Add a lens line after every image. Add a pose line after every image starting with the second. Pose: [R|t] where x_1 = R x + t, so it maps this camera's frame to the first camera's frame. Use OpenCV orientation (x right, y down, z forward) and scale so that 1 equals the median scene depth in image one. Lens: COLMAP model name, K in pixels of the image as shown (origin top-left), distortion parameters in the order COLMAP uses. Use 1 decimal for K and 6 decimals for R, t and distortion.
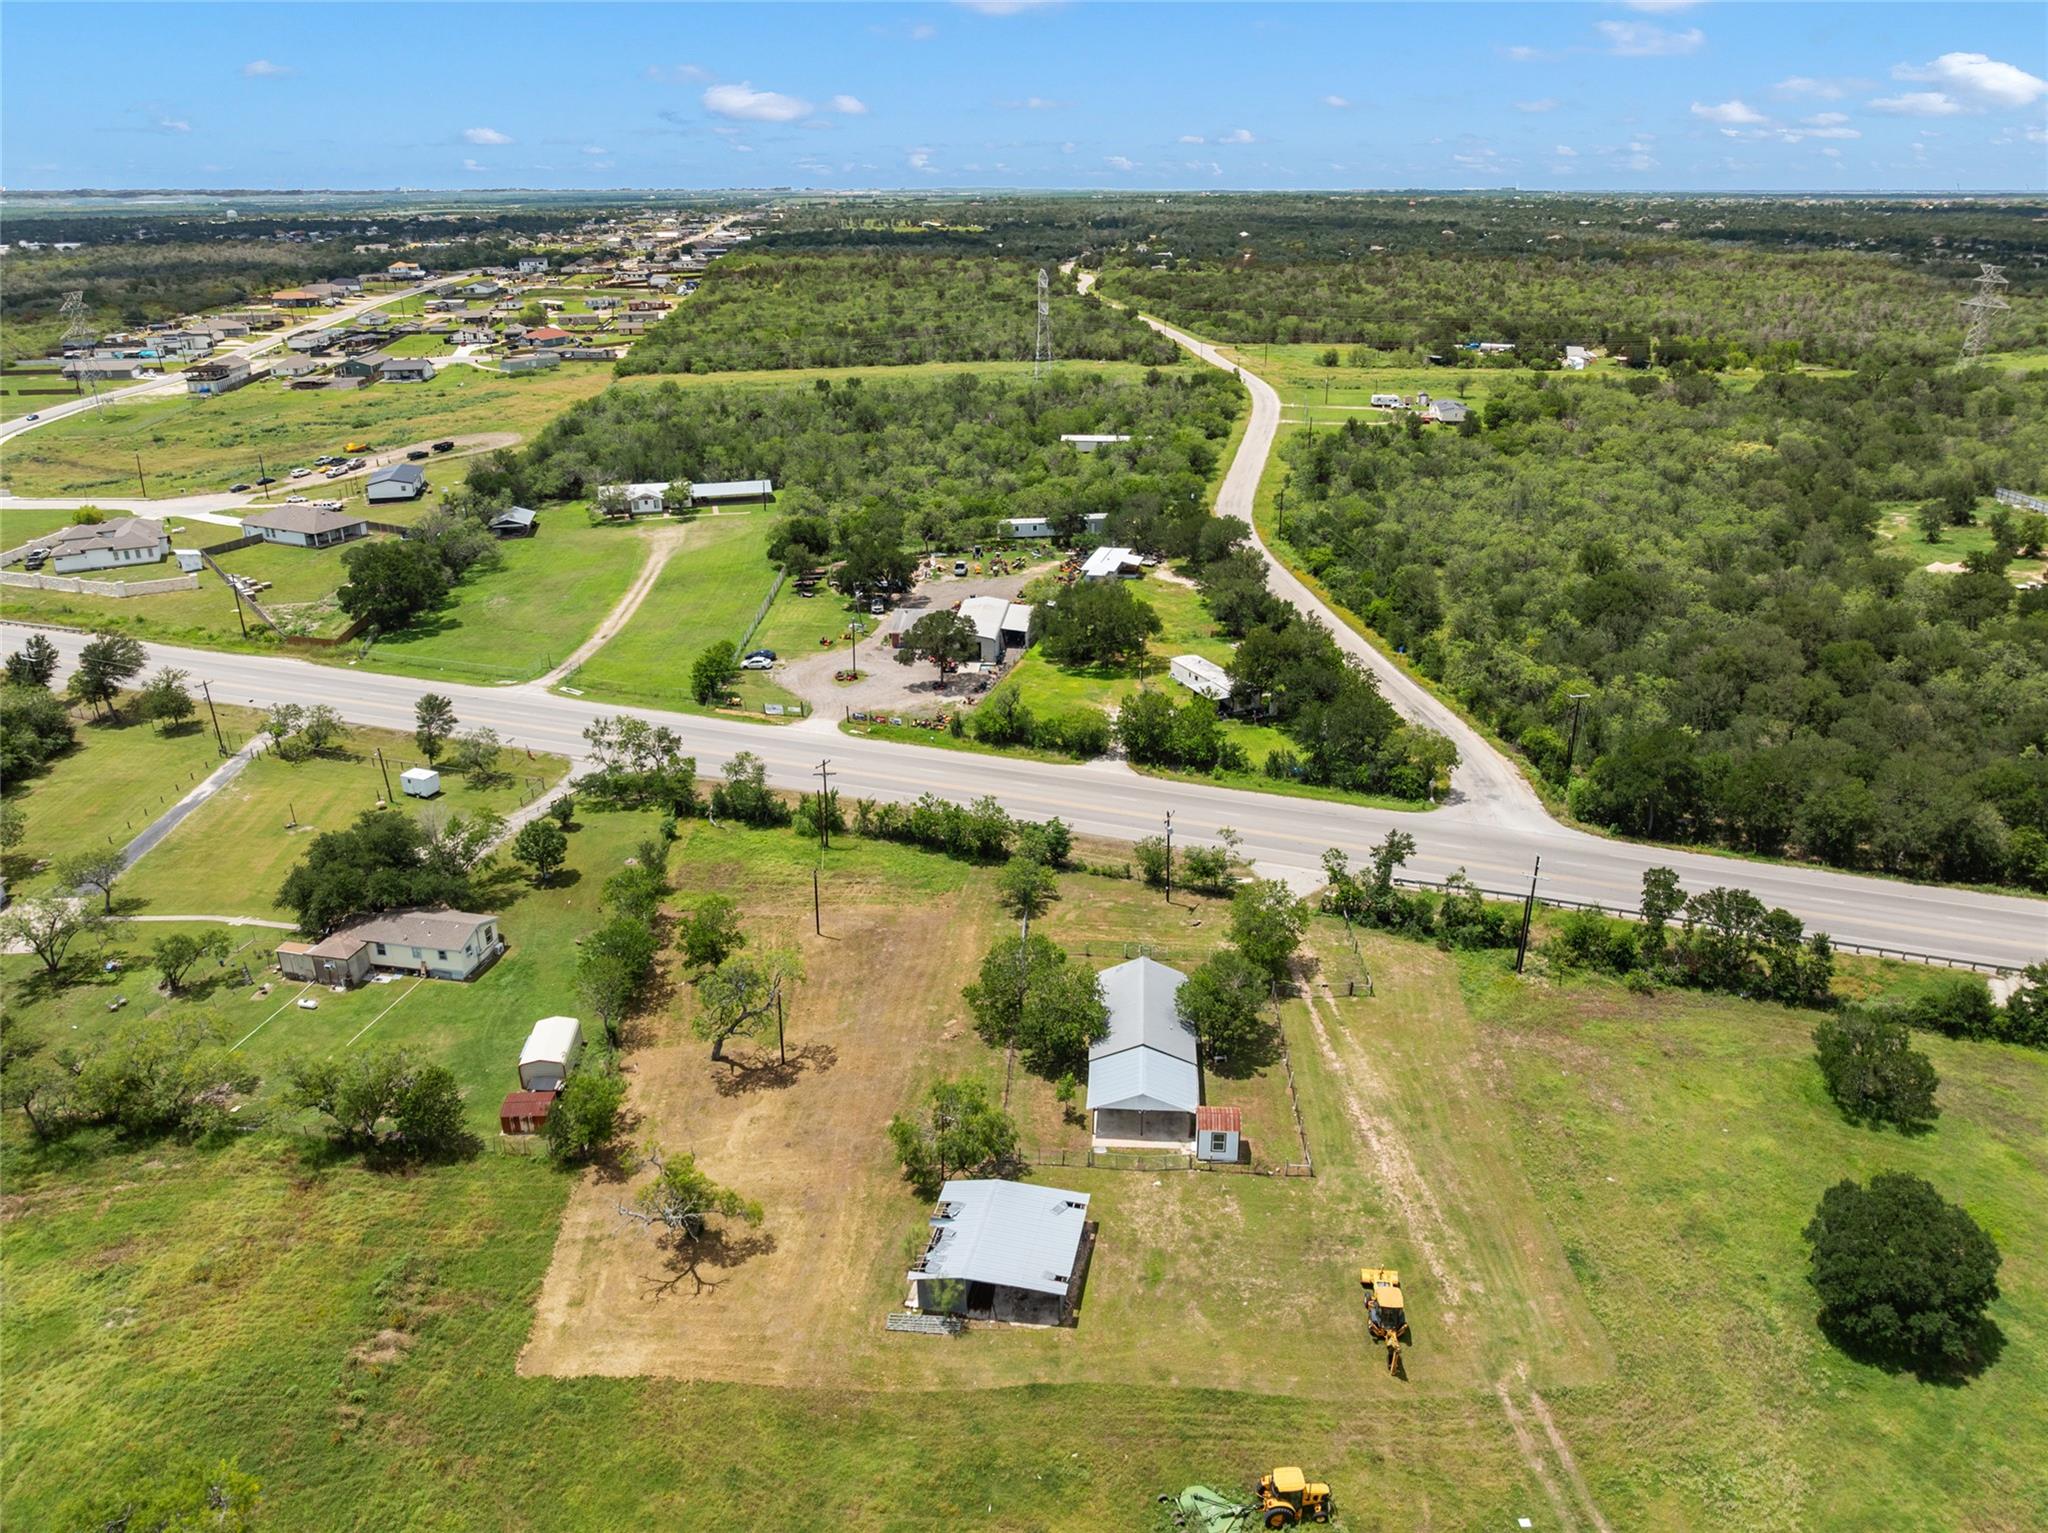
lens RADIAL K [[1442.1, 0, 1024.0], [0, 1442.1, 767.7], [0, 0, 1]] dist [-0.036641, 0.004170]
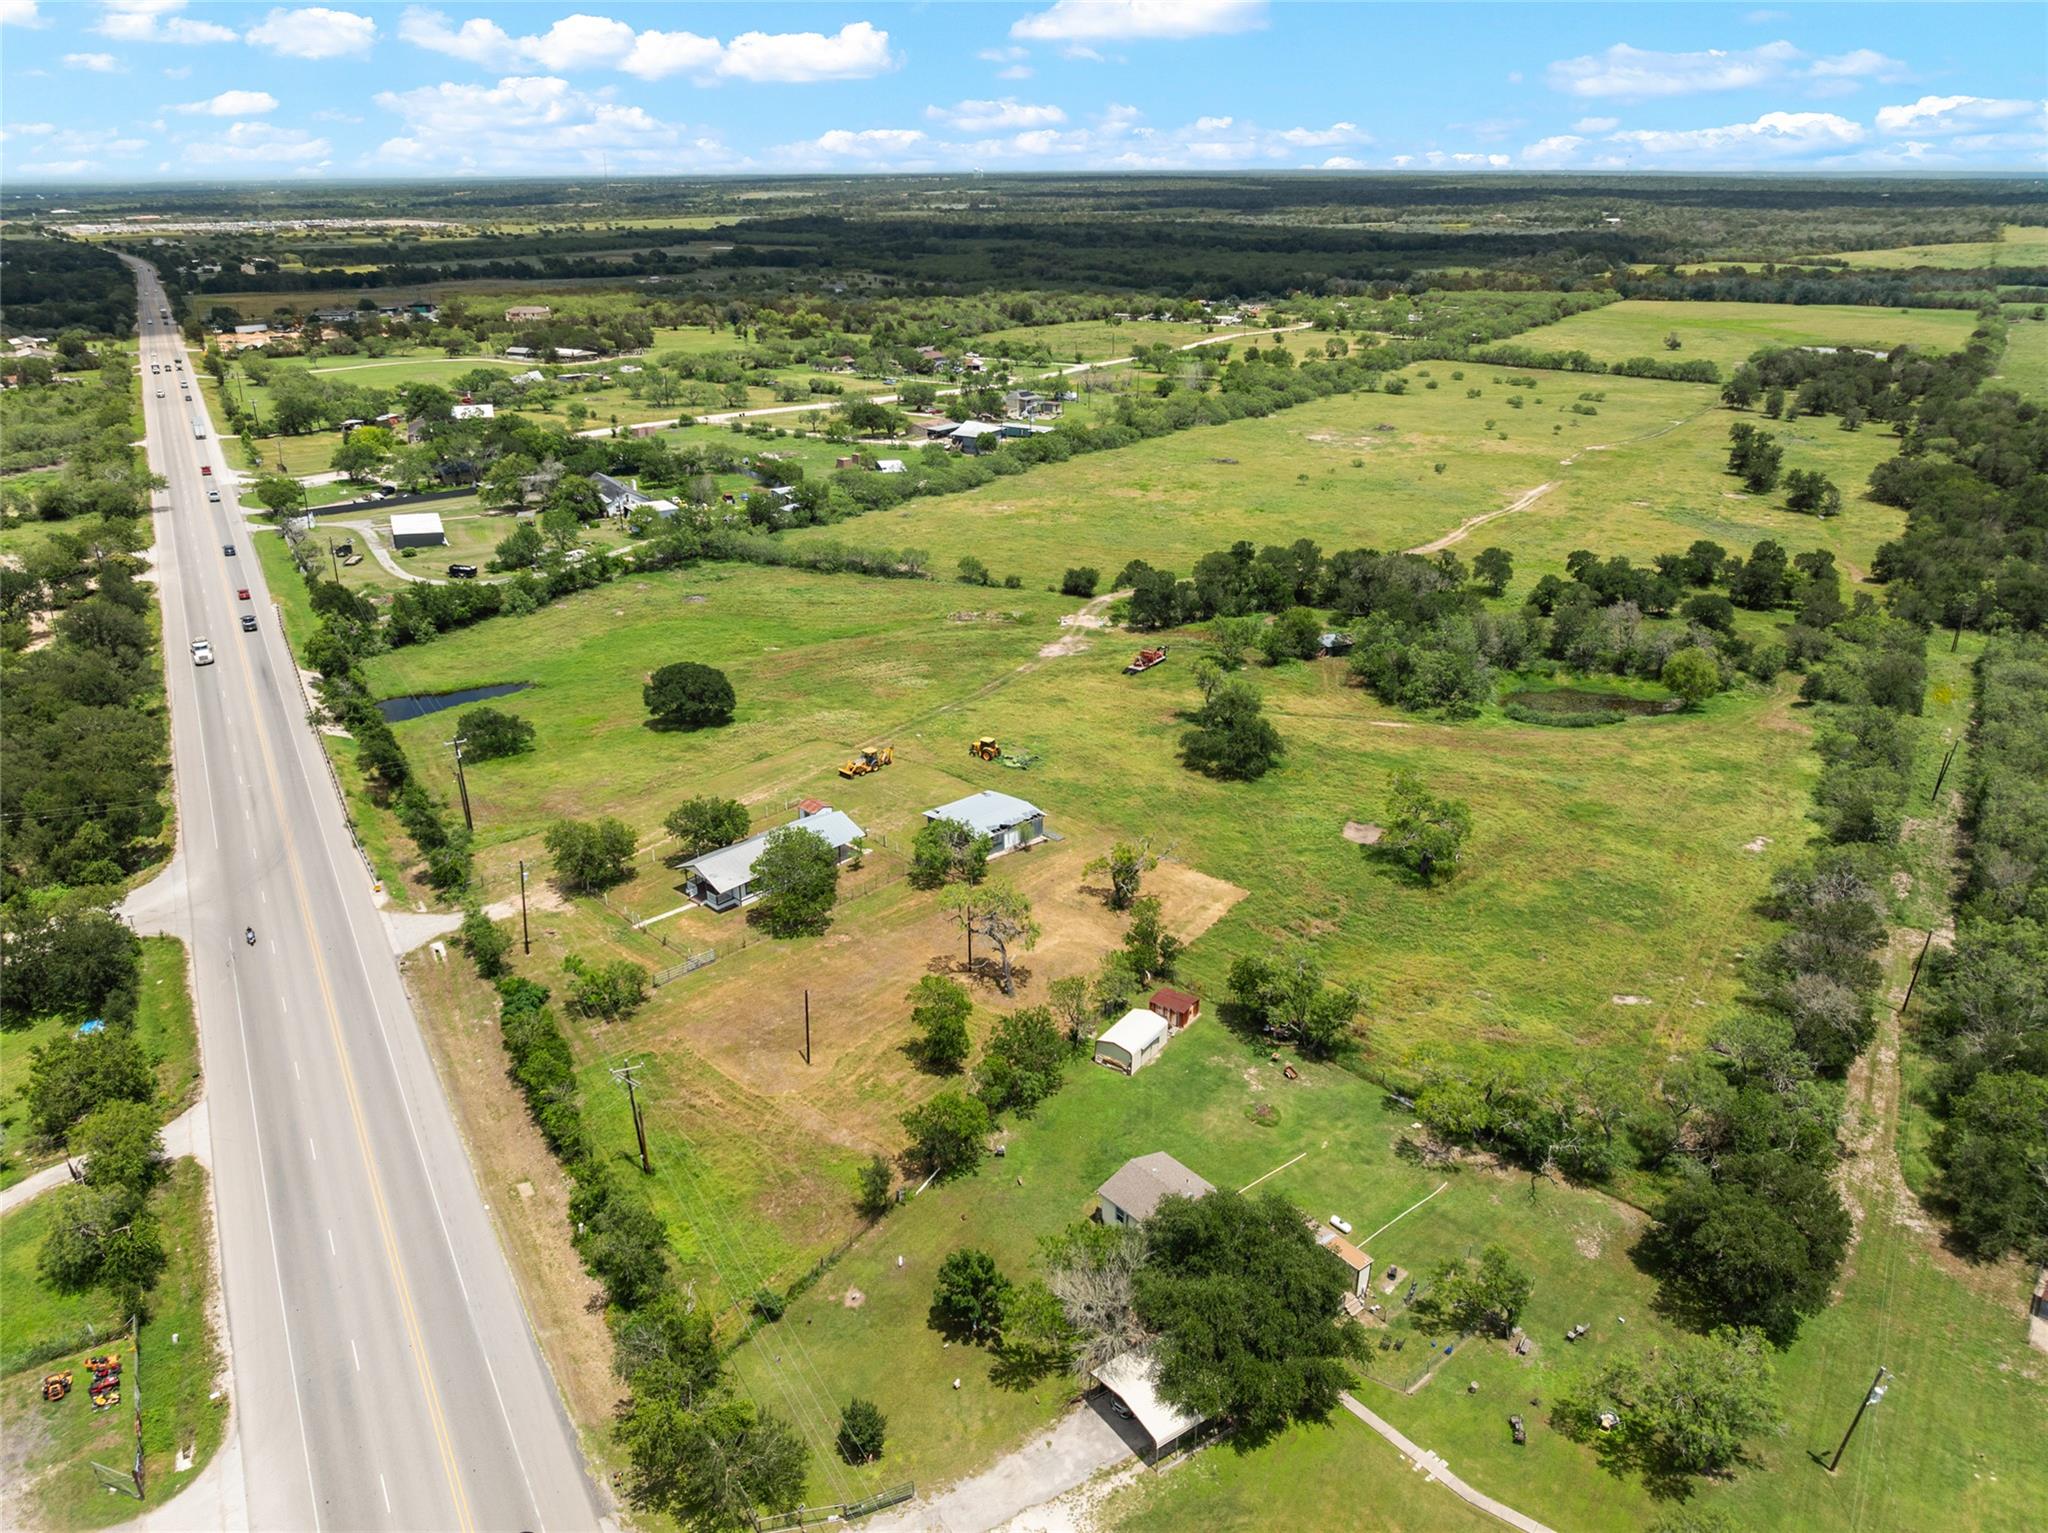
lens RADIAL K [[1442.1, 0, 1020.7], [0, 1442.1, 763.3], [0, 0, 1]] dist [-0.036641, 0.004170]
pose [[-0.777824, -0.232315, 0.583970, -0.650294], [0.245853, 0.742657, 0.622910, -0.490937], [-0.578400, 0.628084, -0.520541, 1.143440]]
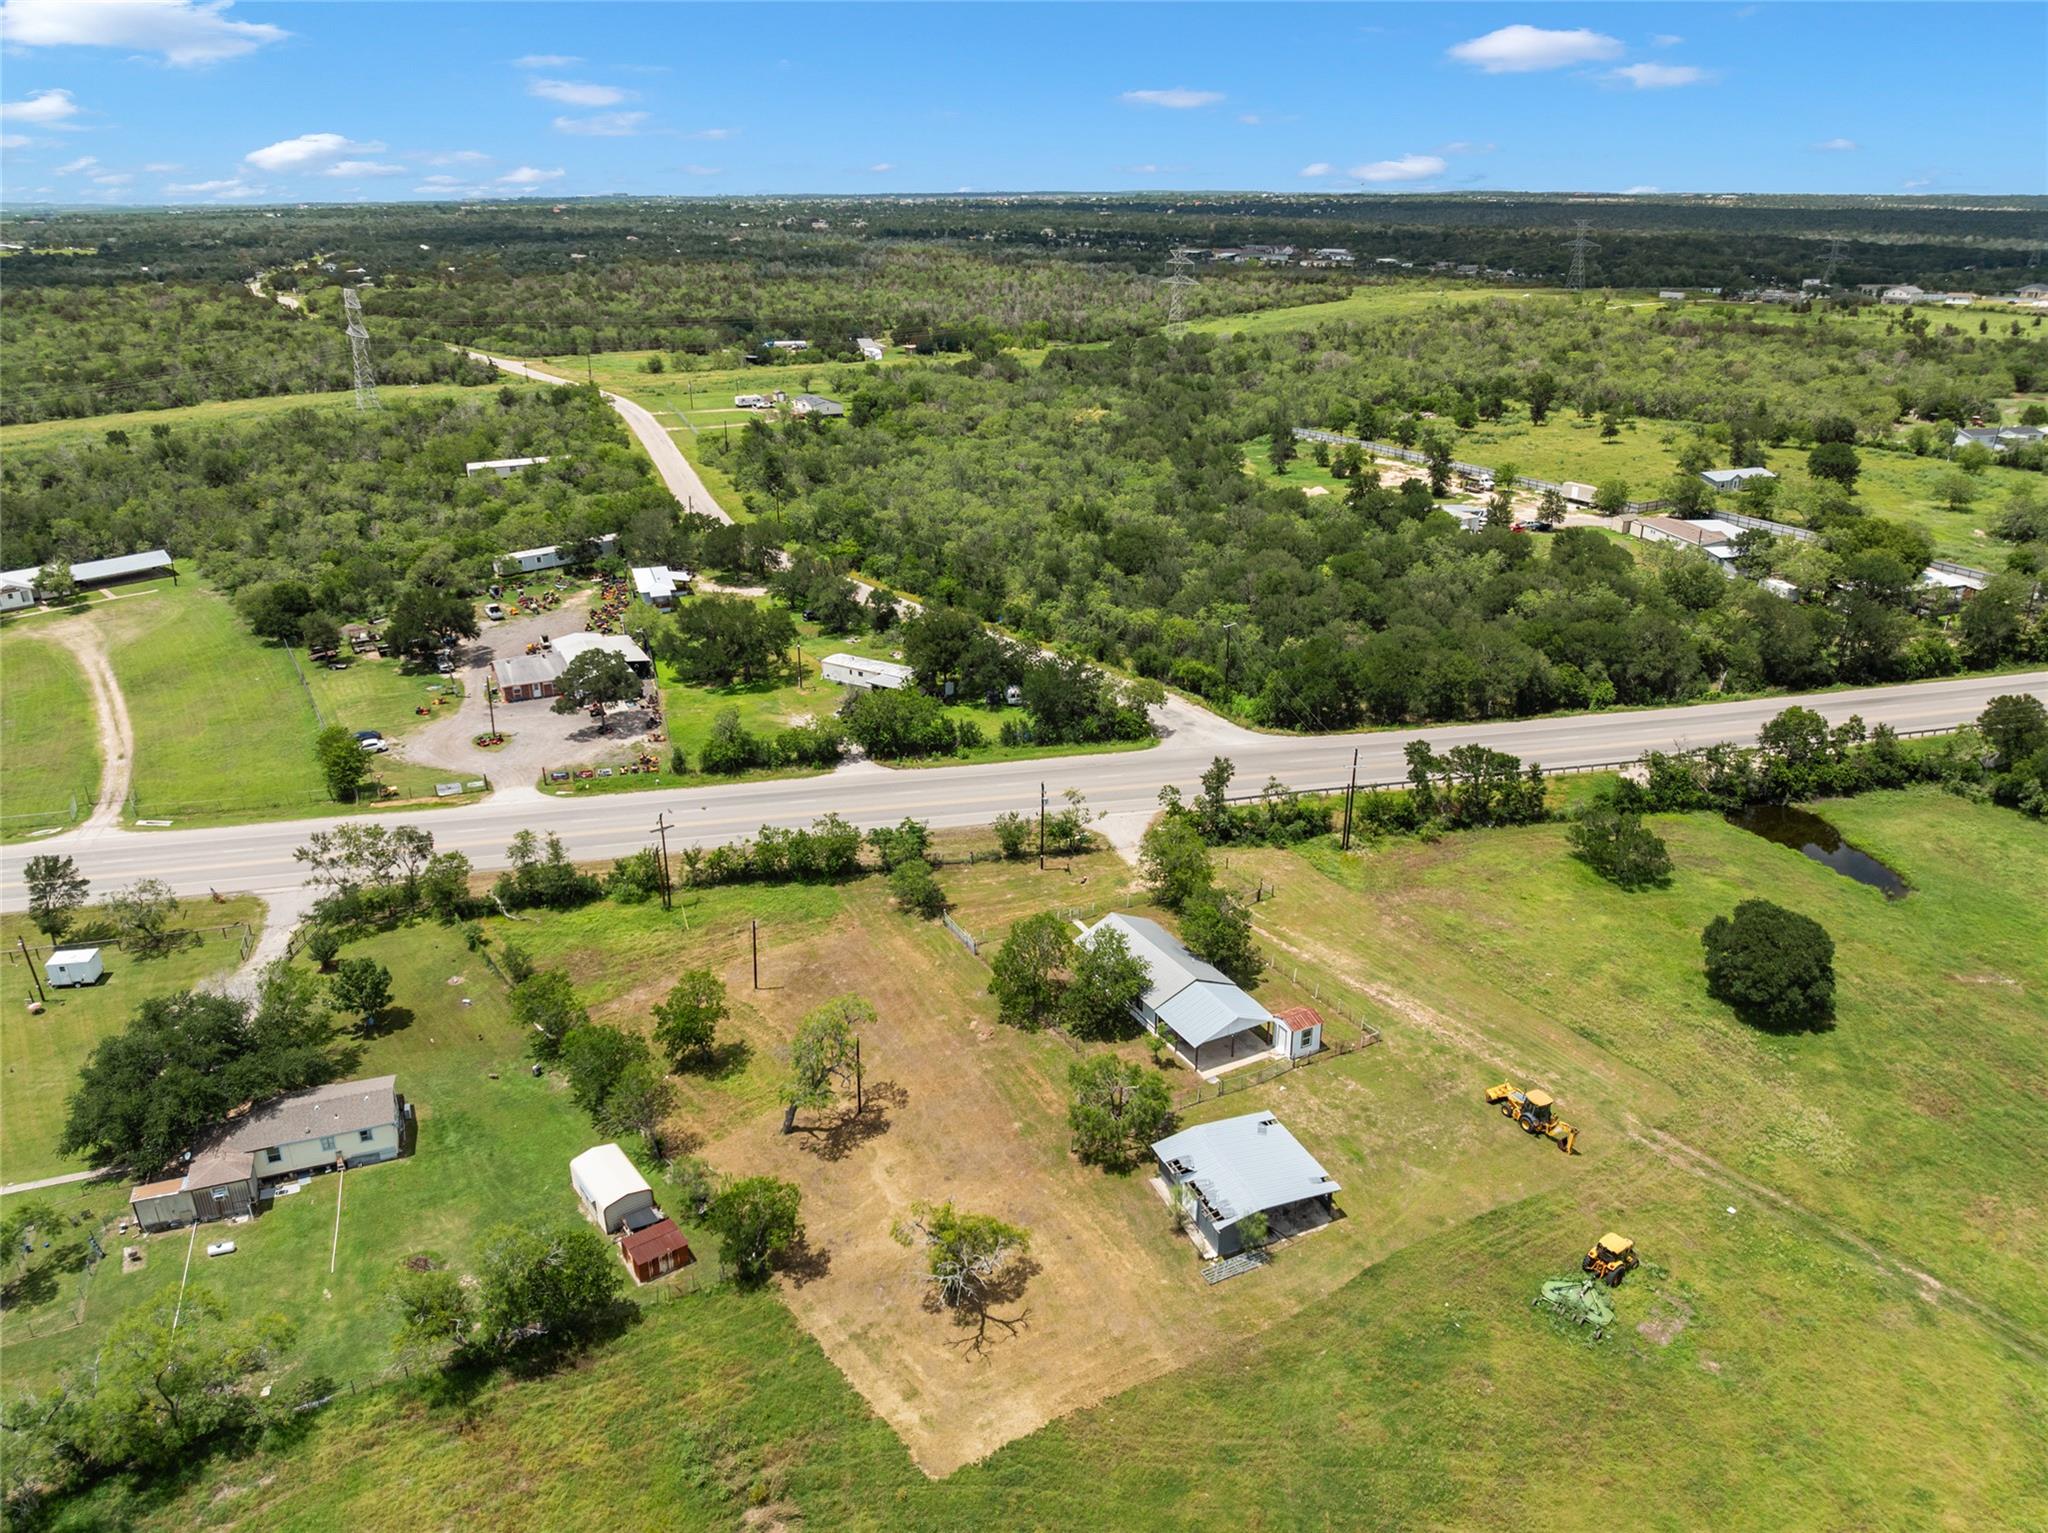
lens RADIAL K [[1442.1, 0, 1024.8], [0, 1442.1, 762.1], [0, 0, 1]] dist [-0.036641, 0.004170]
pose [[0.842358, -0.199783, 0.500520, -0.390882], [0.203533, 0.977901, 0.047791, -0.033780], [-0.499007, 0.061615, 0.864405, 0.085307]]
